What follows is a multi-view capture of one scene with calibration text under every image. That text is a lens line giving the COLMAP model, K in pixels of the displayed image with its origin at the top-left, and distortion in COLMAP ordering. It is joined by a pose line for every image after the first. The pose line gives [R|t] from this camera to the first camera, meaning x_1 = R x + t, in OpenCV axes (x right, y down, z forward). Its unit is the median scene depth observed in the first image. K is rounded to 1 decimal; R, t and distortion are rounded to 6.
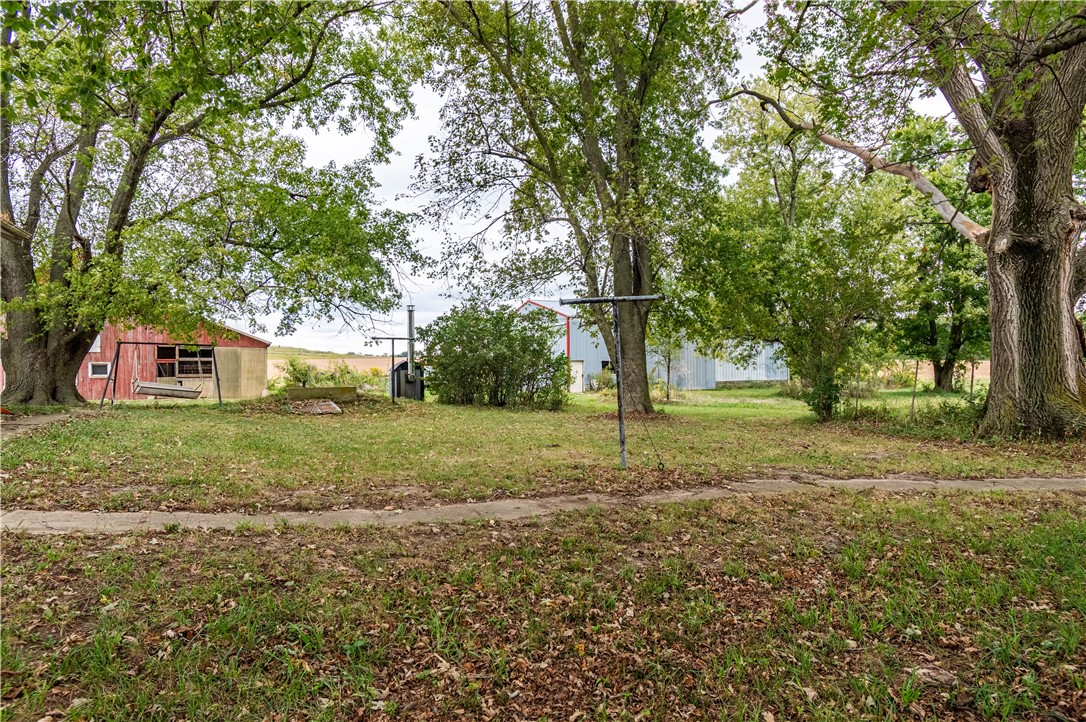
lens RADIAL K [[657.2, 0, 543.5], [0, 657.2, 364.3], [0, 0, 1]] dist [0.000044, 0.000317]
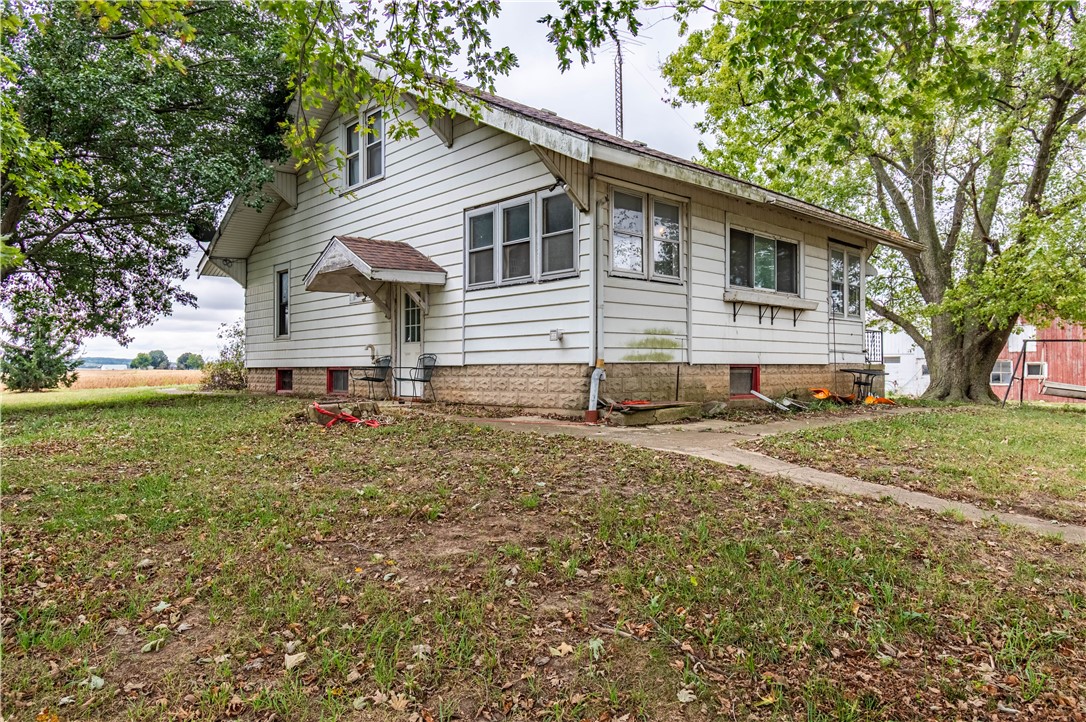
lens RADIAL K [[703.9, 0, 543.0], [0, 703.9, 360.7], [0, 0, 1]] dist [0.000428, 0.000547]
pose [[0.295939, -0.007263, -0.955179, 0.123559], [-0.000372, 0.999970, -0.007718, 0.004373], [0.955207, 0.002639, 0.295928, 0.016010]]
